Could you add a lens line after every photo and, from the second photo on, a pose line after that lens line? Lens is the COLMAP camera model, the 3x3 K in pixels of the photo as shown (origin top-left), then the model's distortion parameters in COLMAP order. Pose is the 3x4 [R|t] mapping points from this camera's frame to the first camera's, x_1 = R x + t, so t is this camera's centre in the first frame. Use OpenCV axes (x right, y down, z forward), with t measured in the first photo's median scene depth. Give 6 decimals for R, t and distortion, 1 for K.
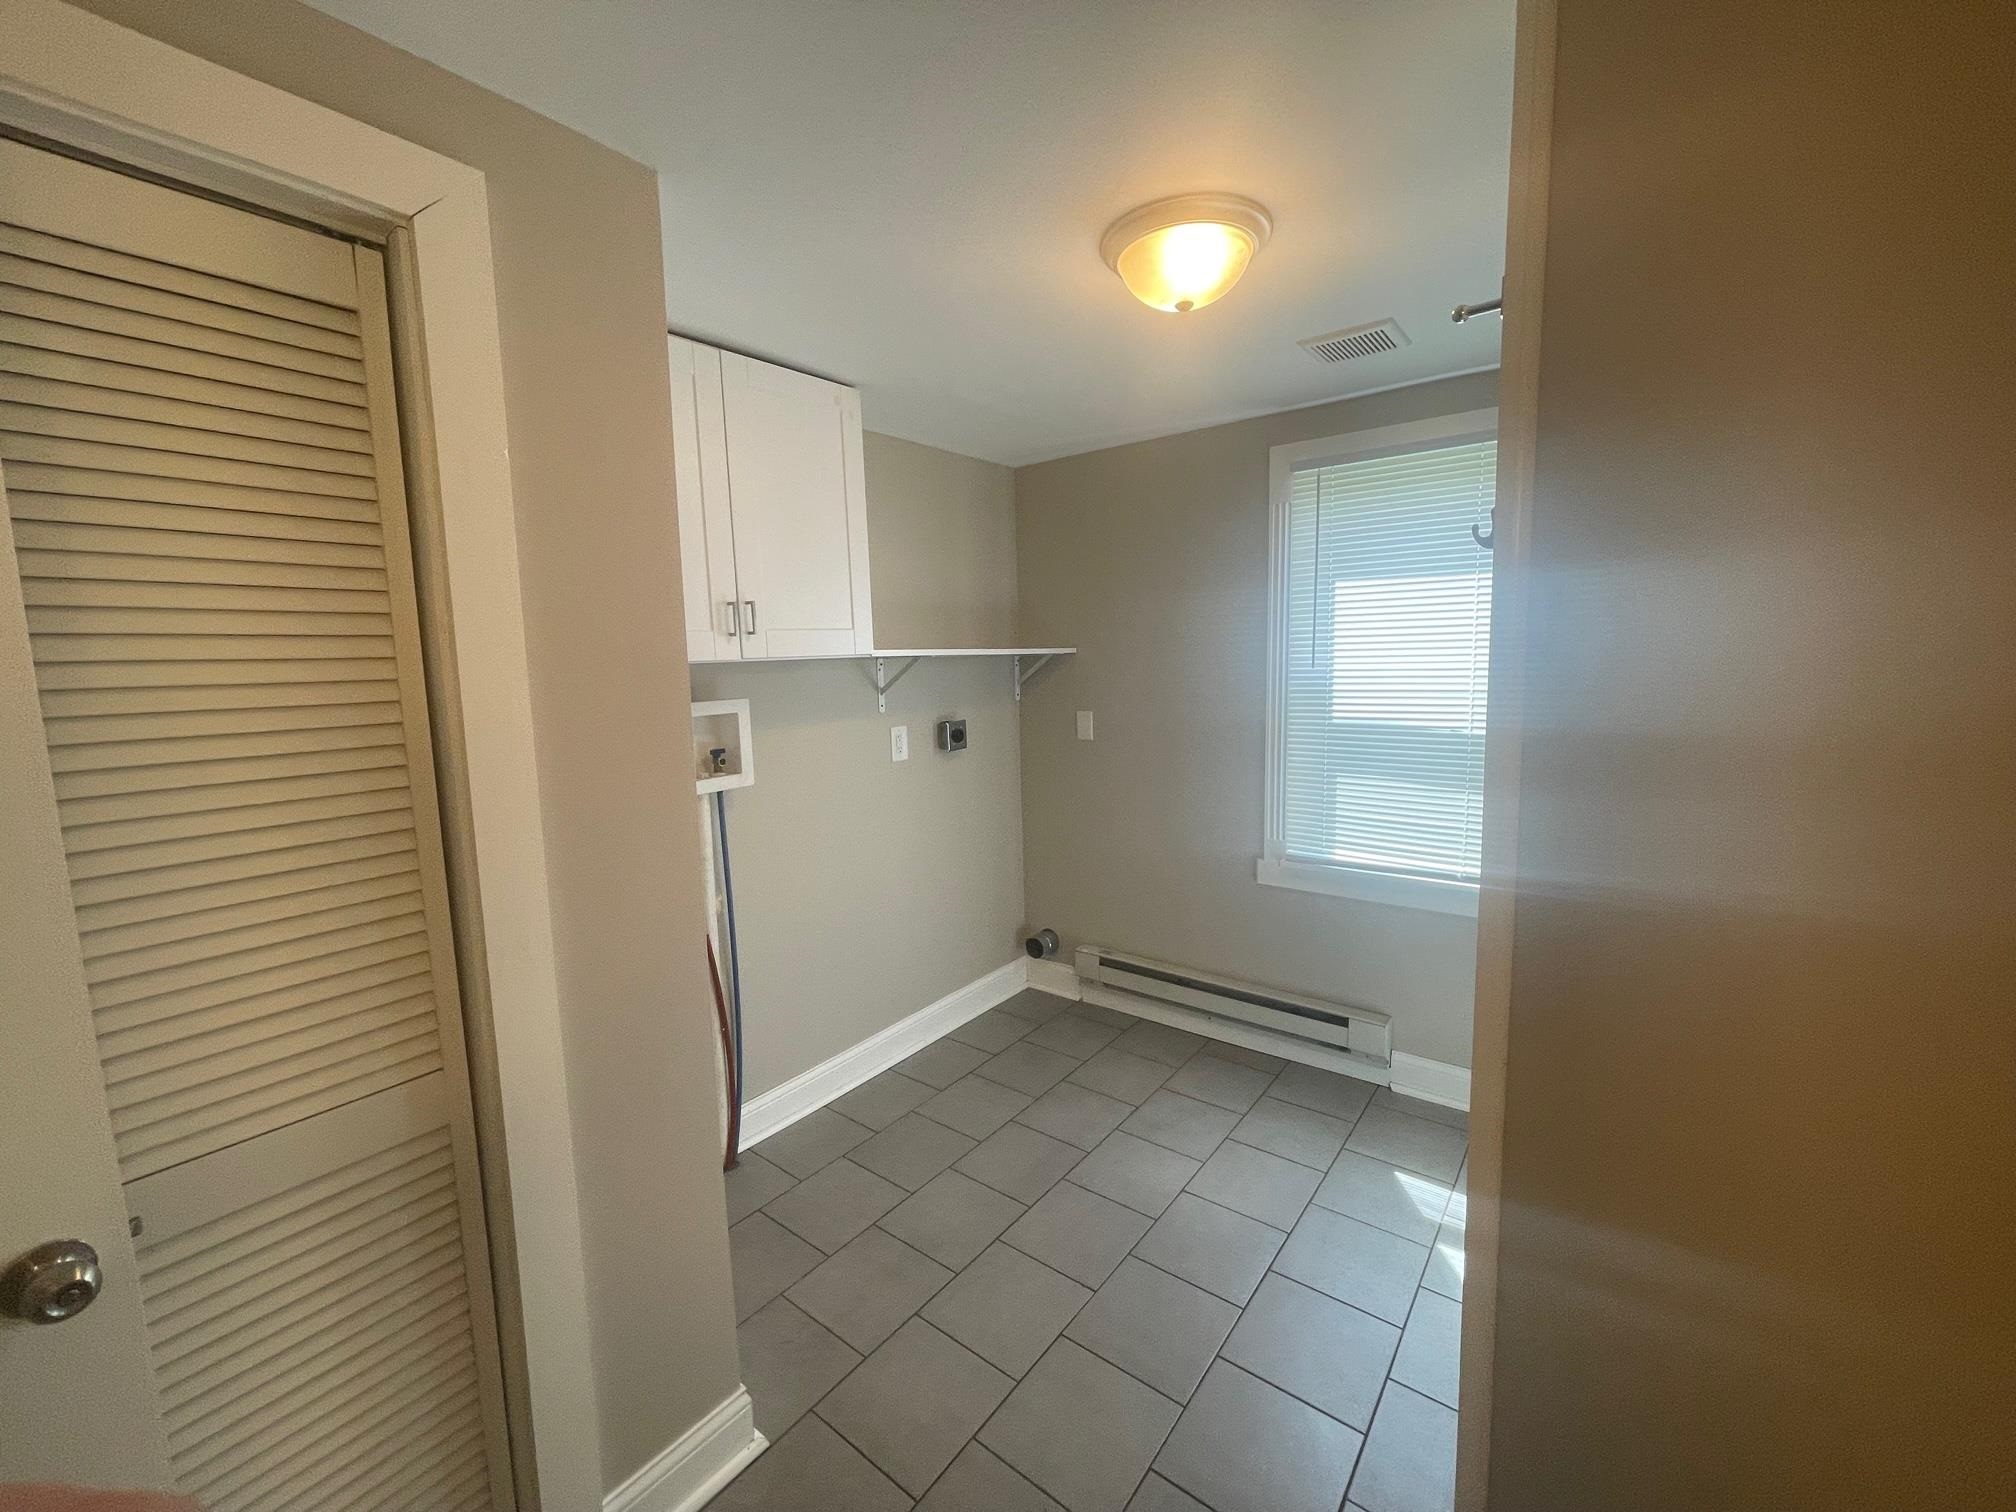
lens RADIAL K [[810.6, 0, 1013.0], [0, 810.6, 757.4], [0, 0, 1]] dist [-0.004643, -0.000323]
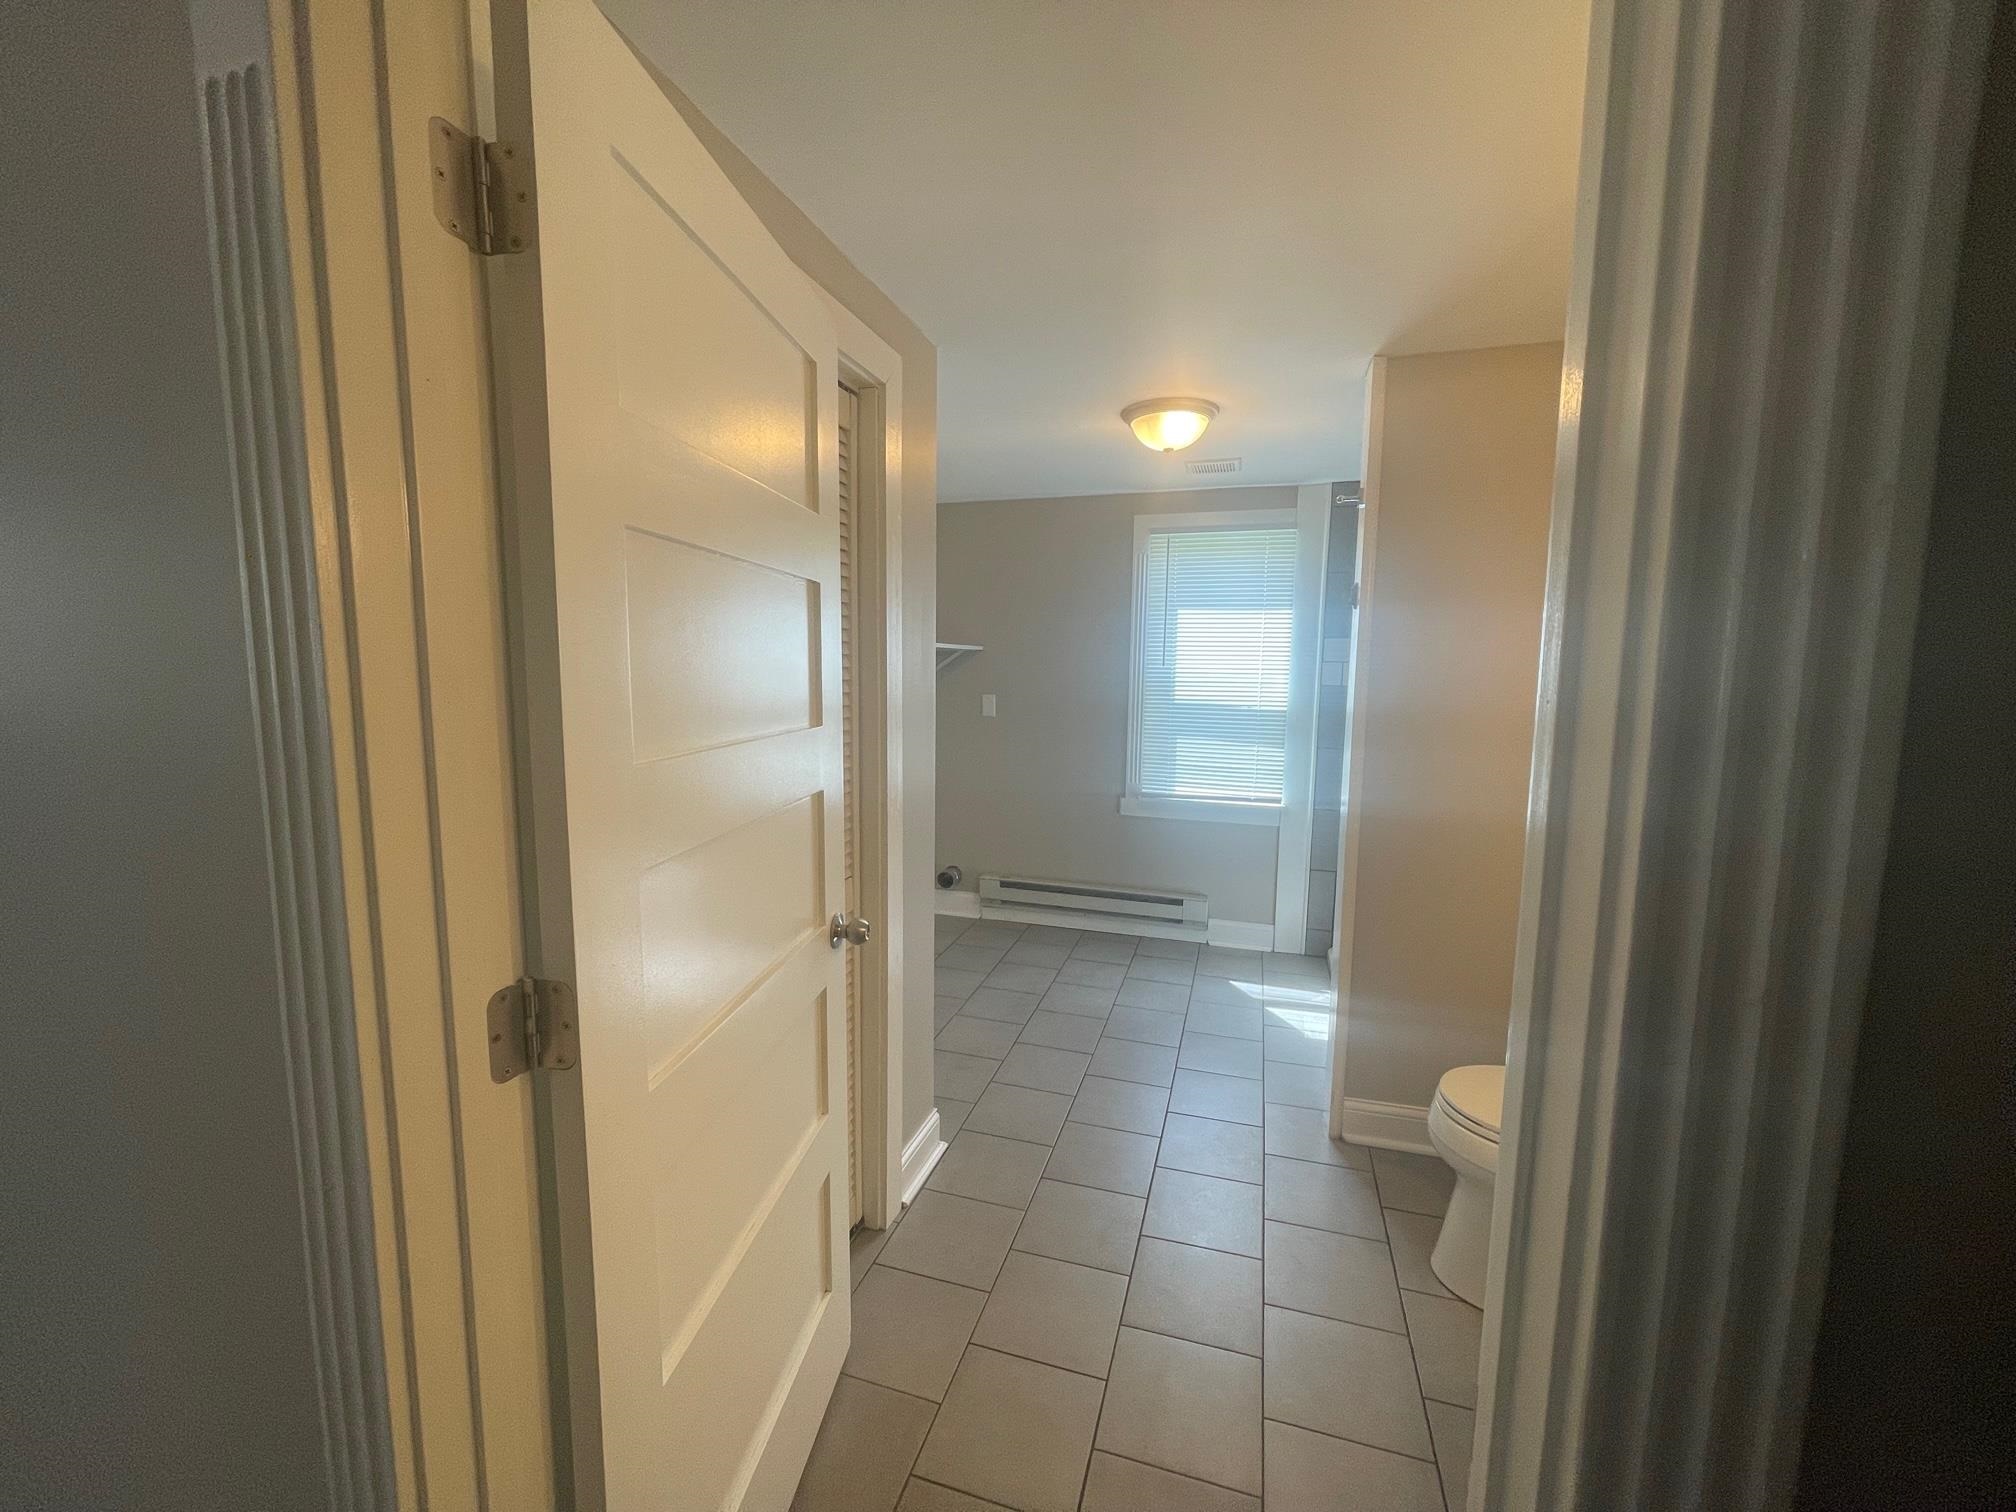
lens RADIAL K [[810.6, 0, 1009.4], [0, 810.6, 754.9], [0, 0, 1]] dist [-0.004643, -0.000323]
pose [[0.932045, -0.005760, 0.362297, -0.425213], [0.009869, 0.999906, -0.009492, 0.064456], [-0.362208, 0.012422, 0.932014, -0.283911]]
